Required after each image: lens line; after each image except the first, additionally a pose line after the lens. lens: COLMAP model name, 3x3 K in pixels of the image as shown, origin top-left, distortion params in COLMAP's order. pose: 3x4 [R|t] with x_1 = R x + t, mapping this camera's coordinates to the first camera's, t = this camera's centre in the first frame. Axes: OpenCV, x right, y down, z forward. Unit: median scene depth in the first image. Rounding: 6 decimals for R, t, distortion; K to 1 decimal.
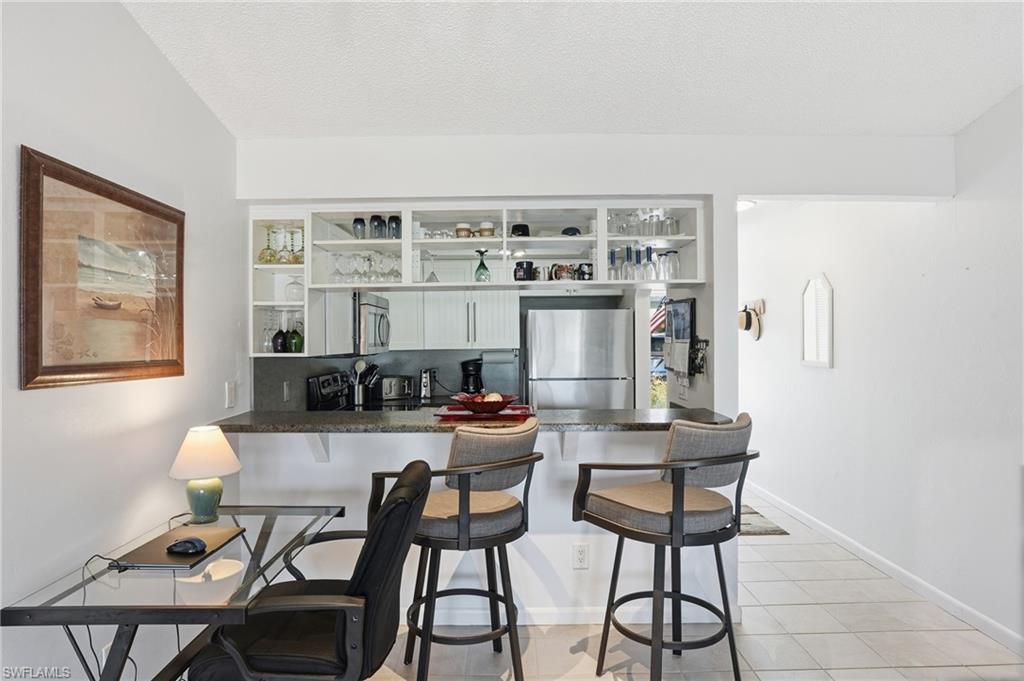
lens RADIAL K [[596.9, 0, 512.0], [0, 596.9, 340.5], [0, 0, 1]] dist [-0.037289, 0.000335]
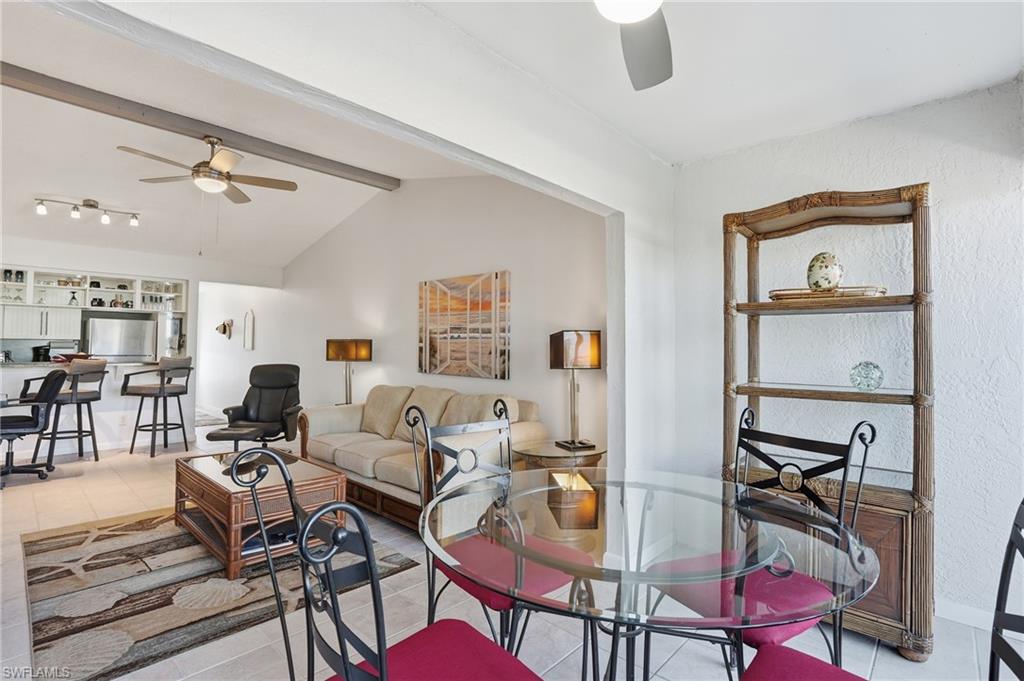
lens RADIAL K [[489.1, 0, 512.7], [0, 489.1, 336.7], [0, 0, 1]] dist [-0.055358, 0.019109]
pose [[0.687999, 0.032668, 0.724976, -0.201974], [-0.010283, 0.999325, -0.035272, 0.067180], [-0.725639, 0.016812, 0.687871, -1.464313]]
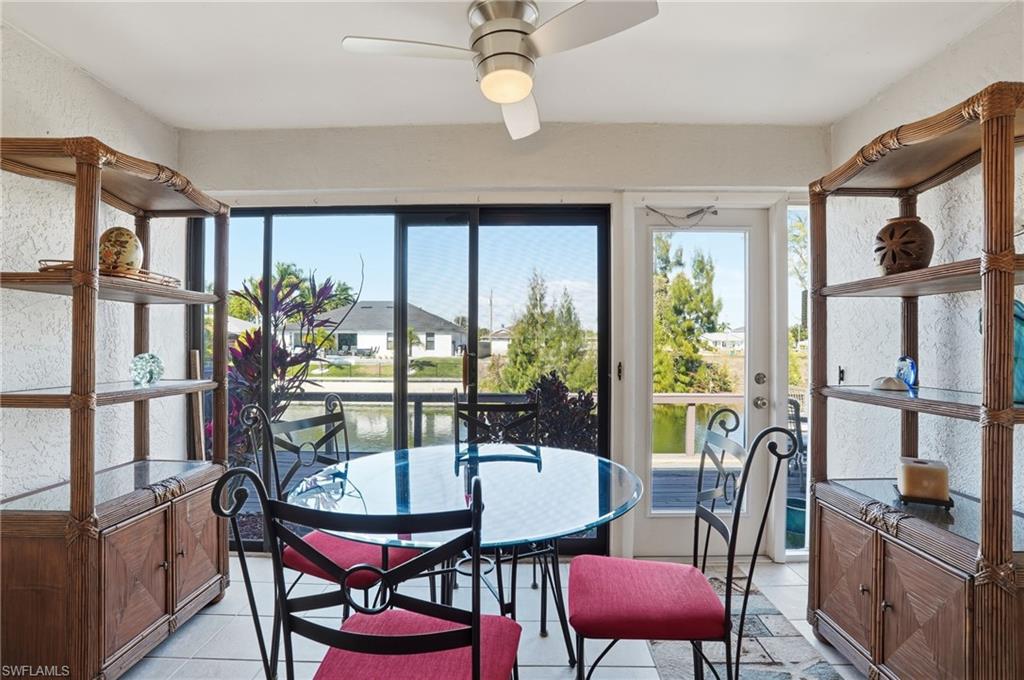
lens RADIAL K [[489.1, 0, 512.7], [0, 489.1, 336.2], [0, 0, 1]] dist [-0.055358, 0.019109]
pose [[-0.999638, 0.007141, 0.025946, 0.130612], [0.006862, 0.999918, -0.010829, 0.059726], [-0.026021, -0.010647, -0.999605, -0.701009]]
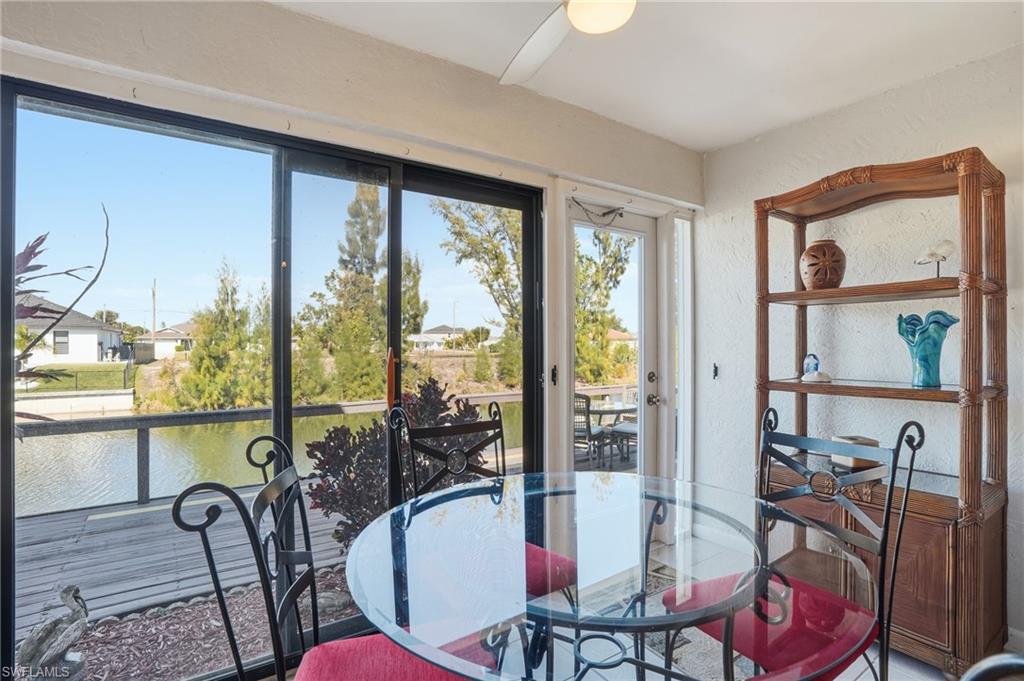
lens RADIAL K [[493.7, 0, 509.9], [0, 493.7, 340.4], [0, 0, 1]] dist [-0.065805, 0.022644]
pose [[-0.835383, 0.006959, -0.549624, 0.456757], [0.007877, 0.999969, 0.000688, 0.056659], [0.549611, -0.003755, -0.835412, -0.951453]]
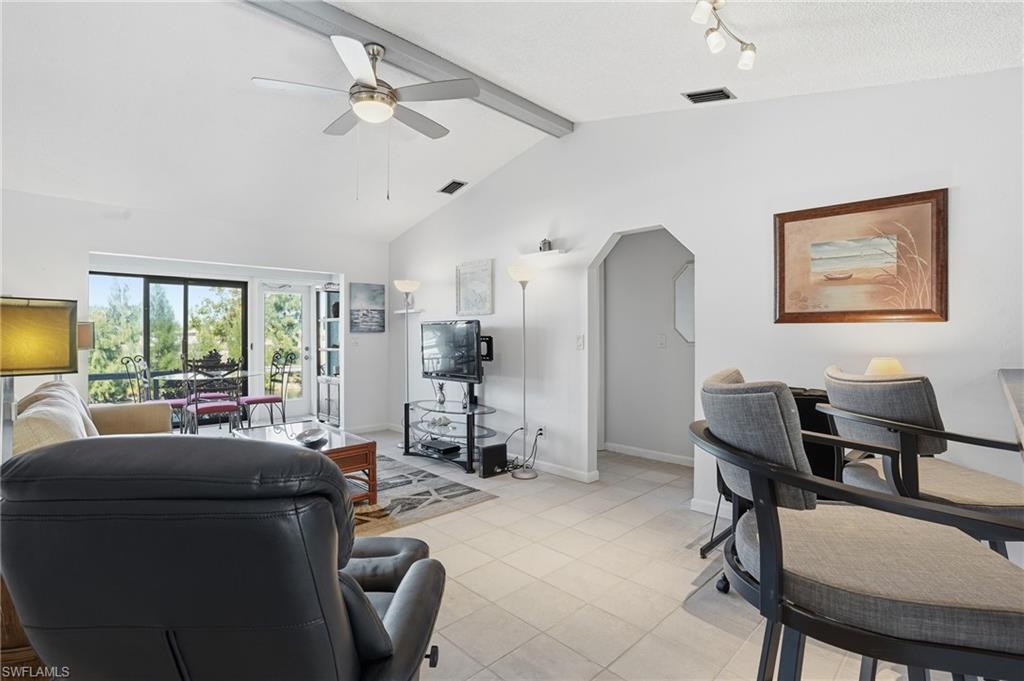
lens RADIAL K [[481.3, 0, 522.5], [0, 481.3, 328.7], [0, 0, 1]] dist [-0.084219, 0.029211]
pose [[-0.712312, 0.000771, -0.701863, 0.590104], [0.008696, 0.999932, -0.007728, 0.058576], [0.701809, -0.011608, -0.712270, 0.841318]]
